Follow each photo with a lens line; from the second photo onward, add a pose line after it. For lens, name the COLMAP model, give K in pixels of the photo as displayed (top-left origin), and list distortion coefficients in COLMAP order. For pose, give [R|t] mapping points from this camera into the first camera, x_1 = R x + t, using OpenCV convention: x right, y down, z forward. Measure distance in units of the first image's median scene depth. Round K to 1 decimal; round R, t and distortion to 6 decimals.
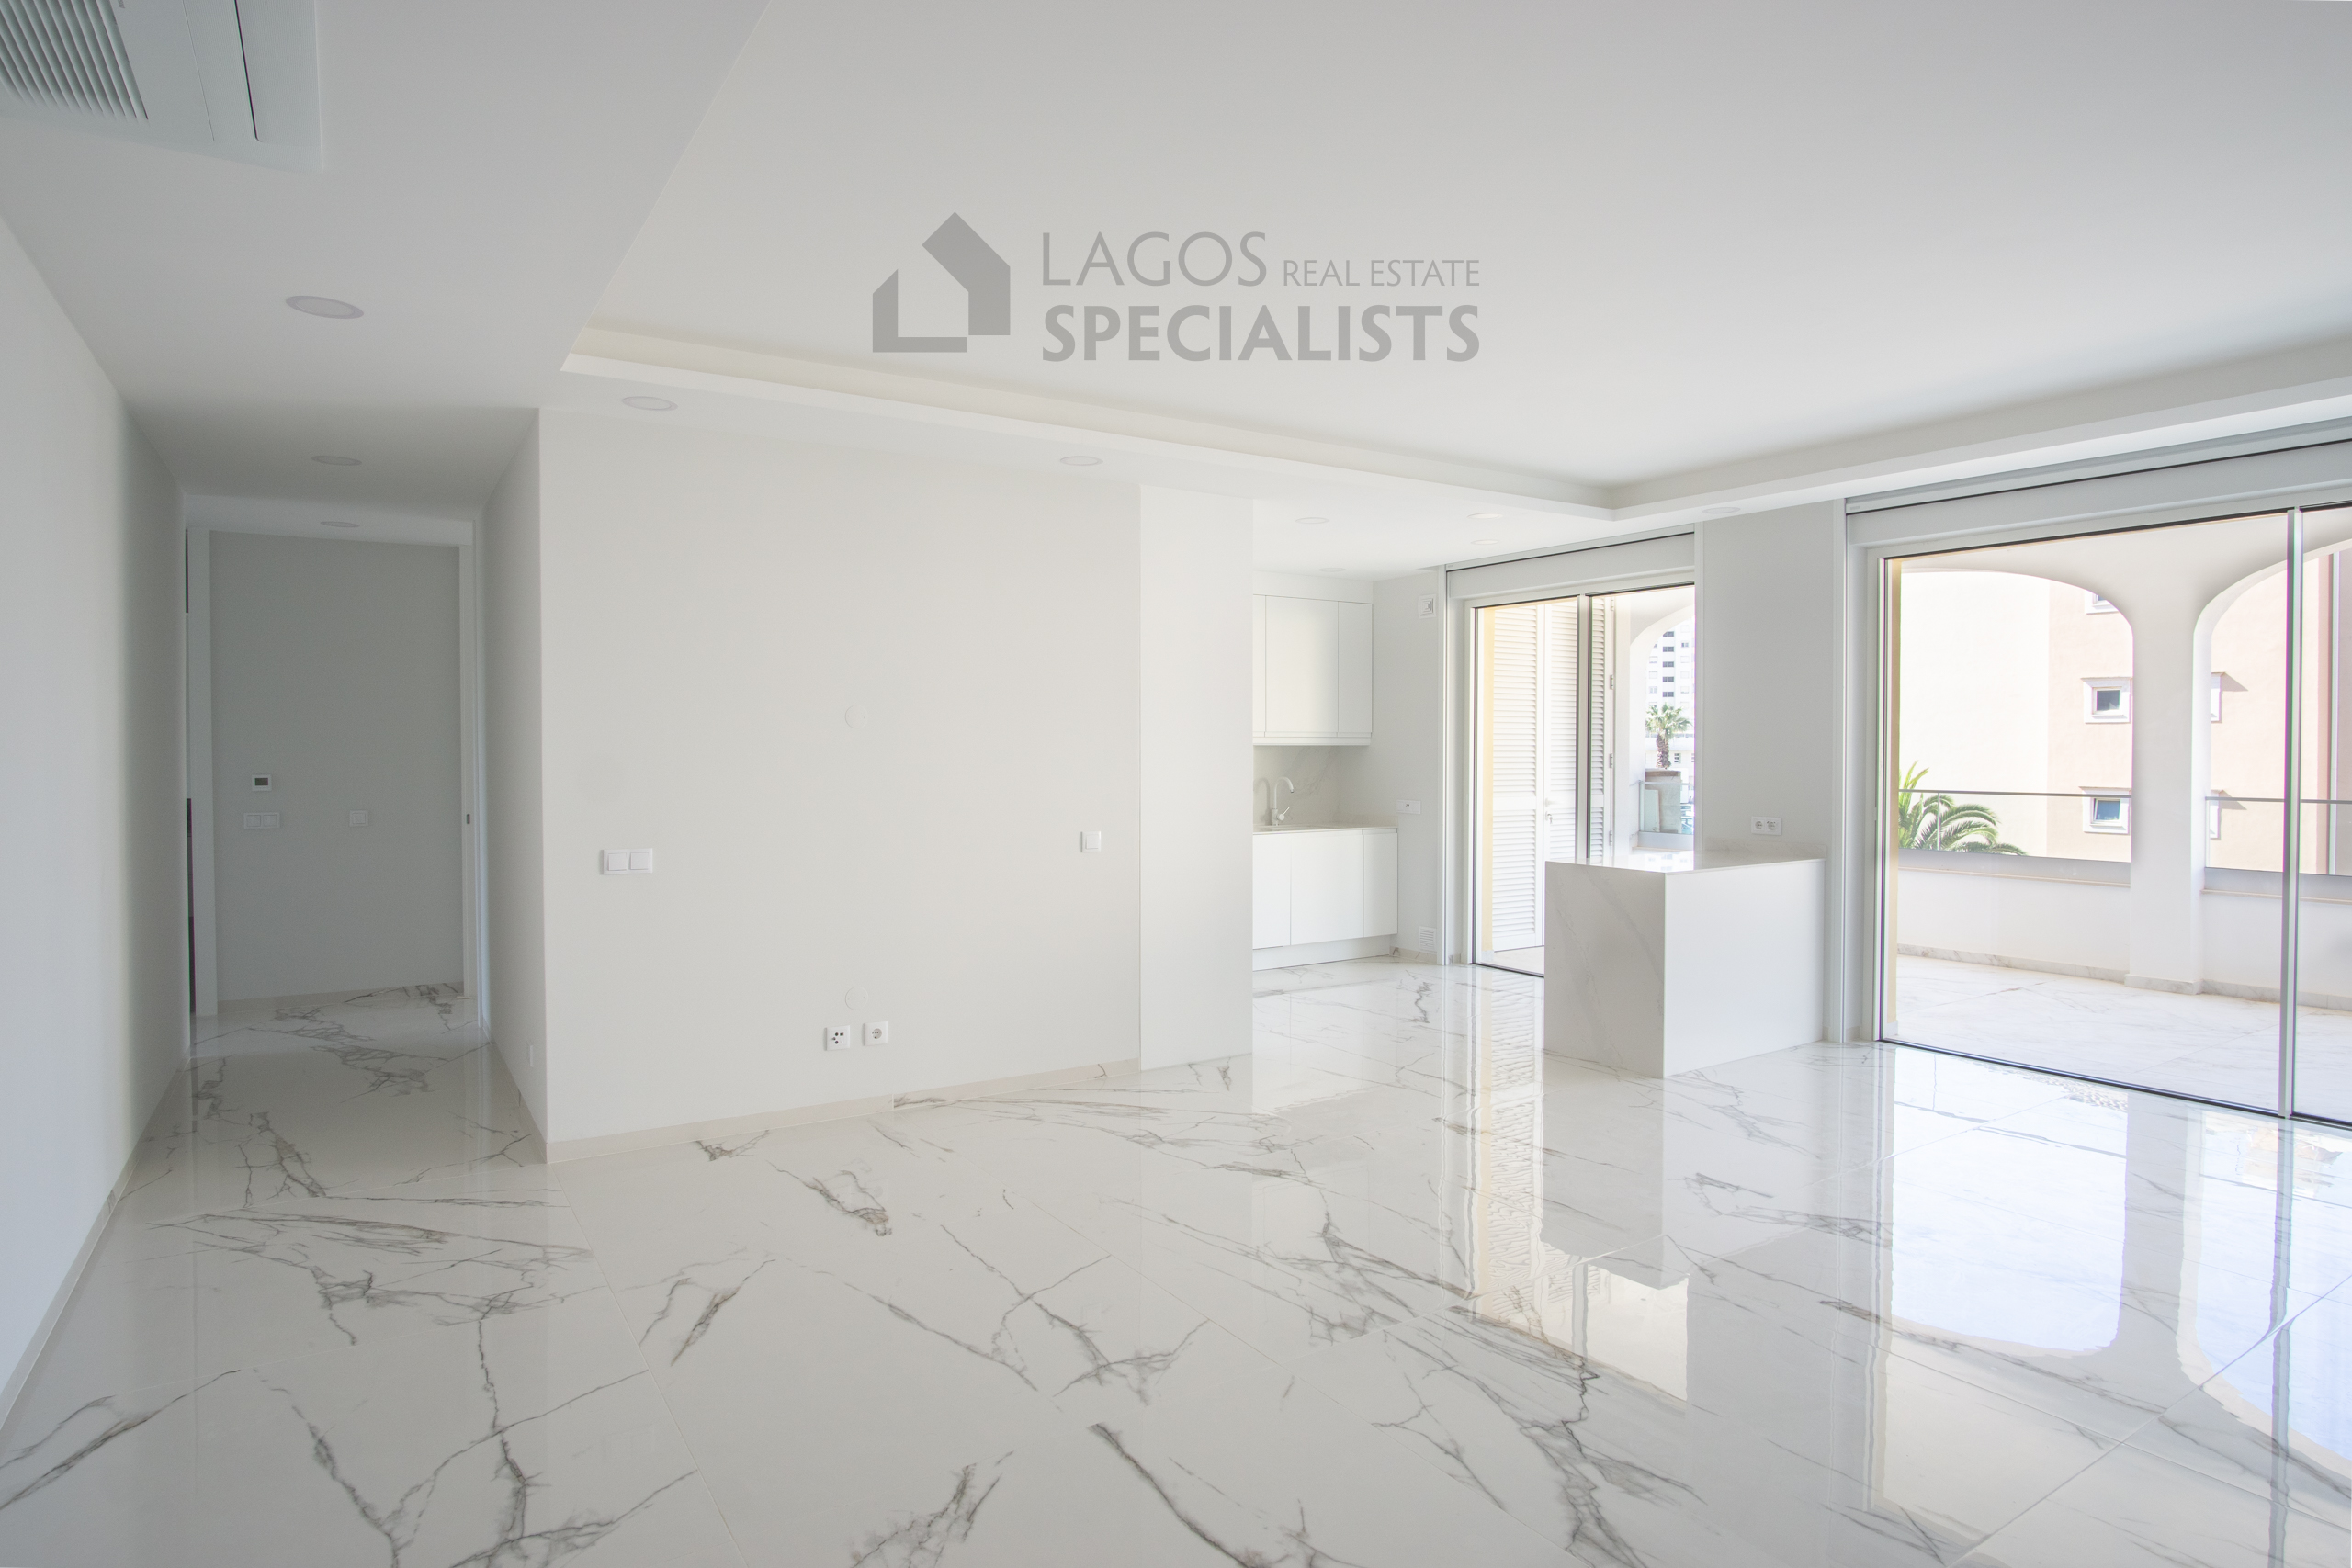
lens RADIAL K [[1264.6, 0, 1163.4], [0, 1264.6, 770.9], [0, 0, 1]] dist [-0.028627, 0.007905]
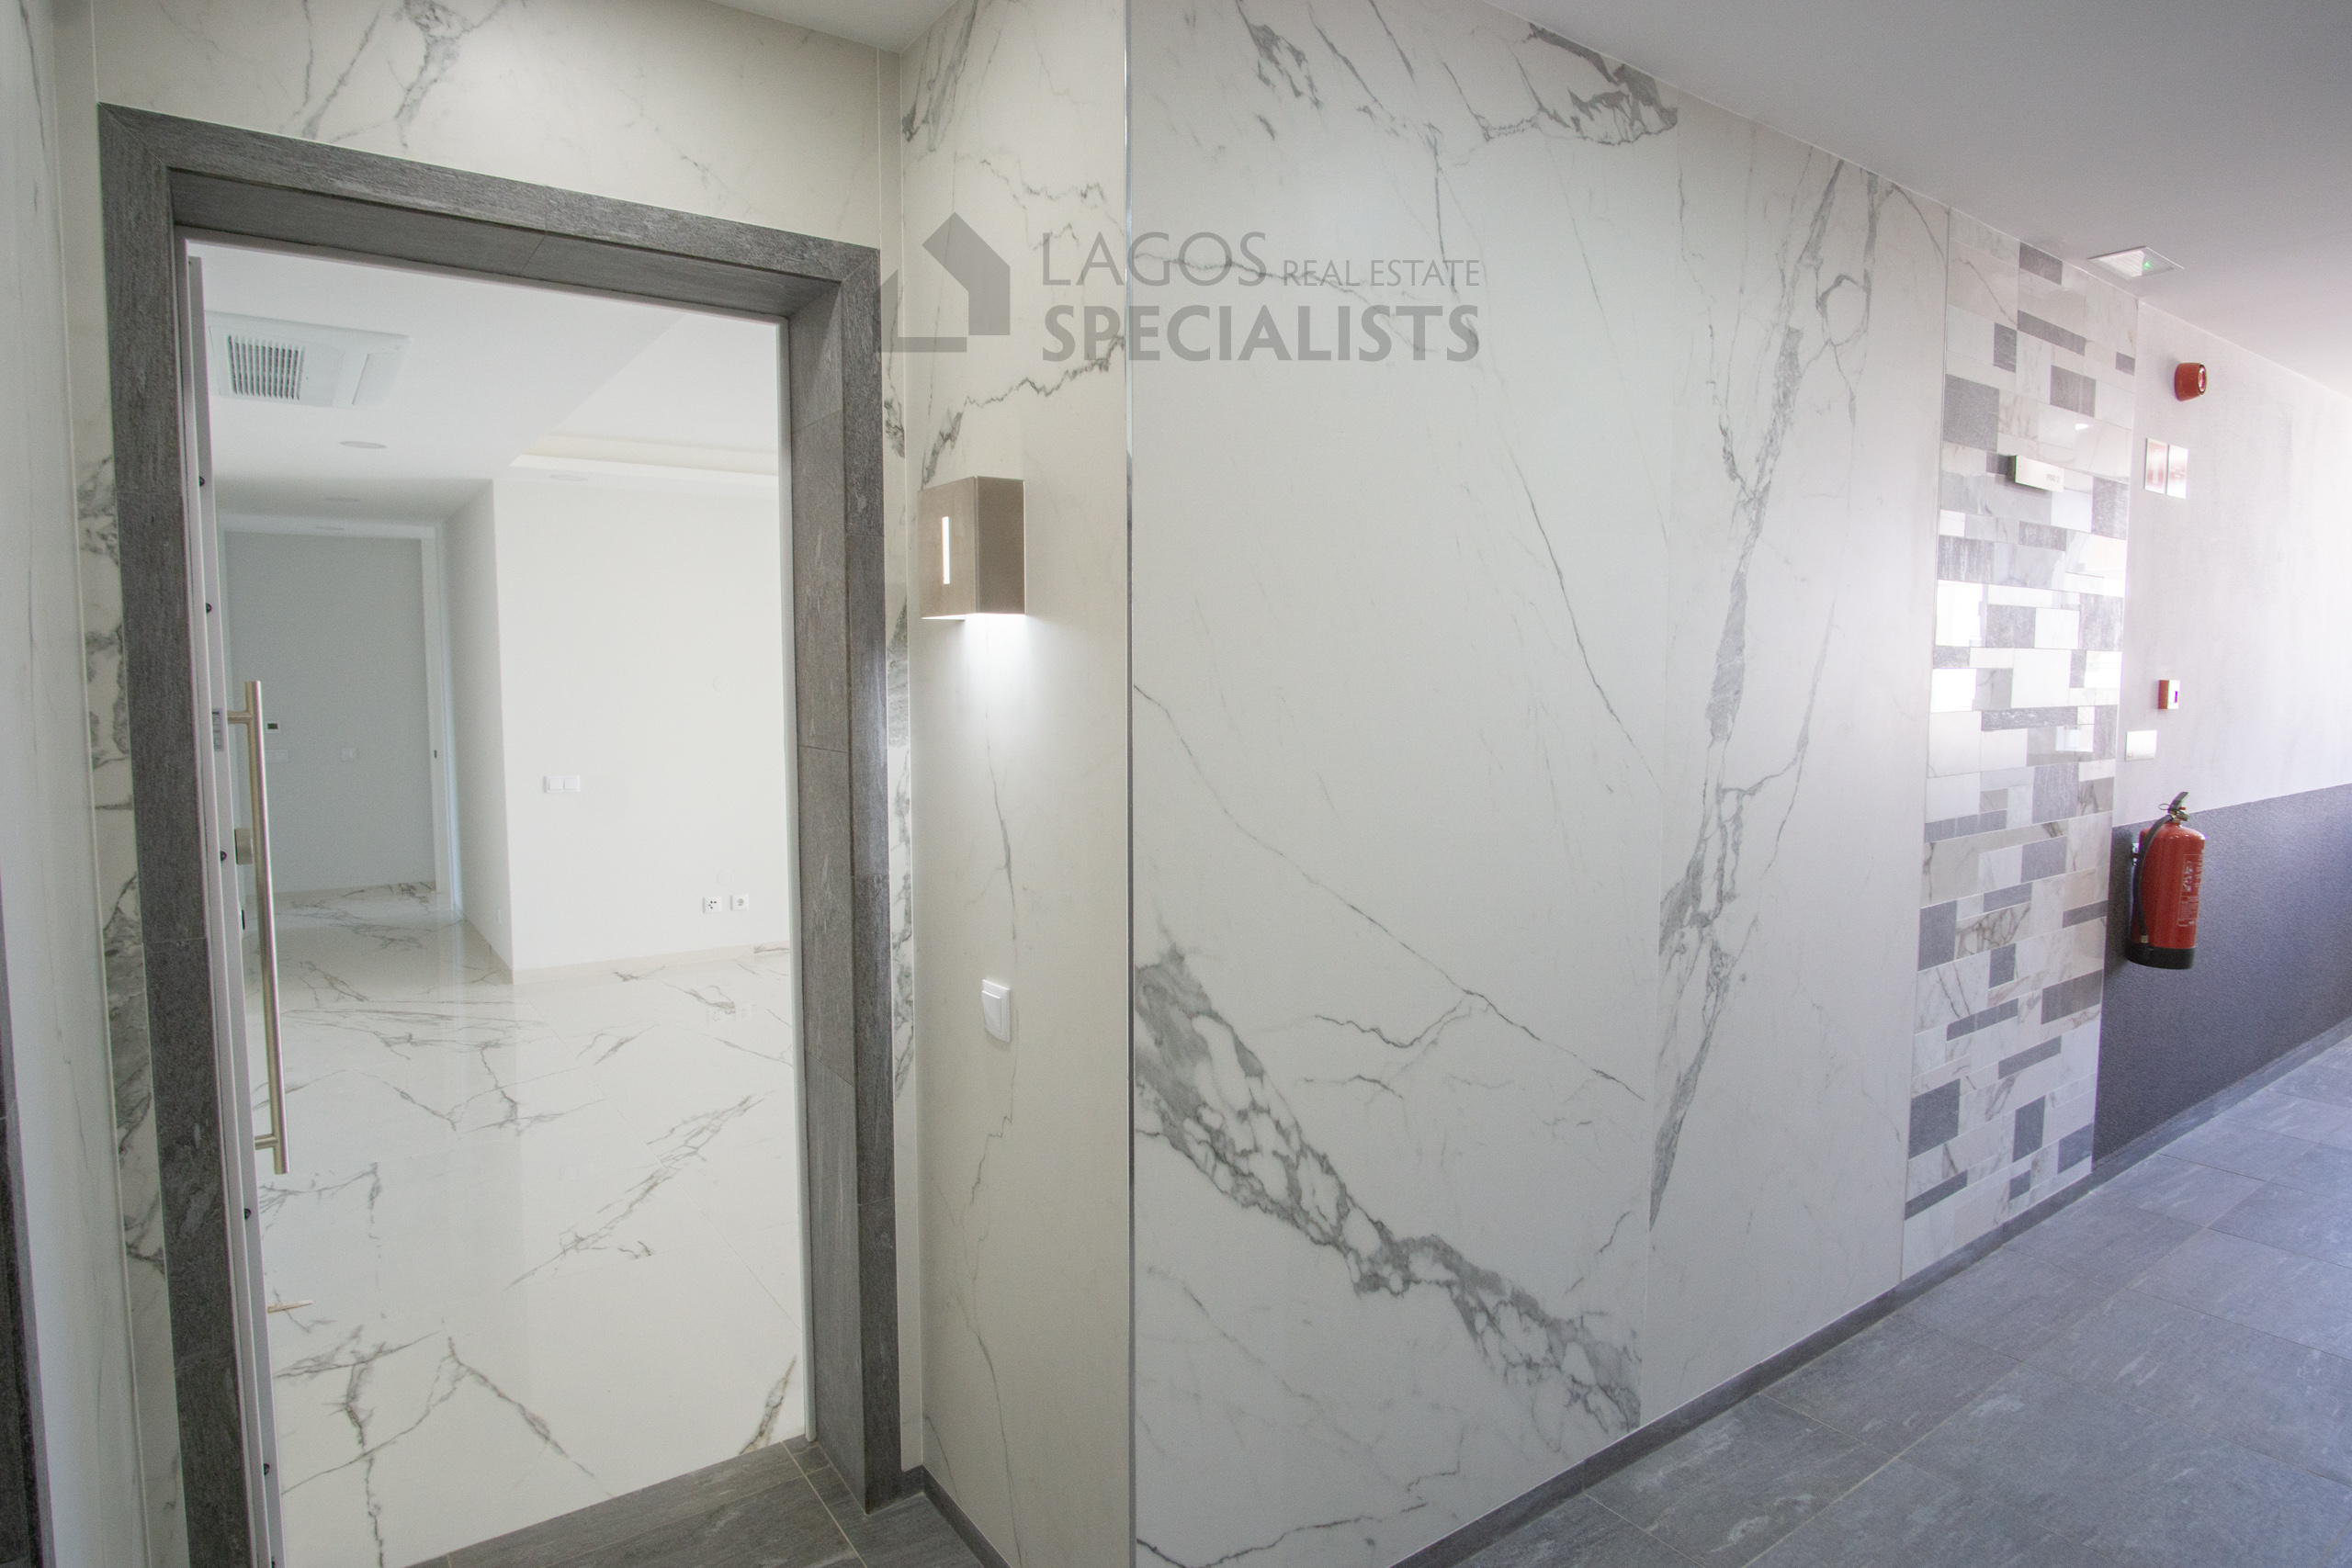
lens RADIAL K [[1264.6, 0, 1170.5], [0, 1264.6, 779.1], [0, 0, 1]] dist [-0.028627, 0.007905]
pose [[0.998885, -0.002514, 0.047137, 0.235506], [-0.000476, 0.997993, 0.063317, -0.030473], [-0.047202, -0.063268, 0.996880, -0.545381]]
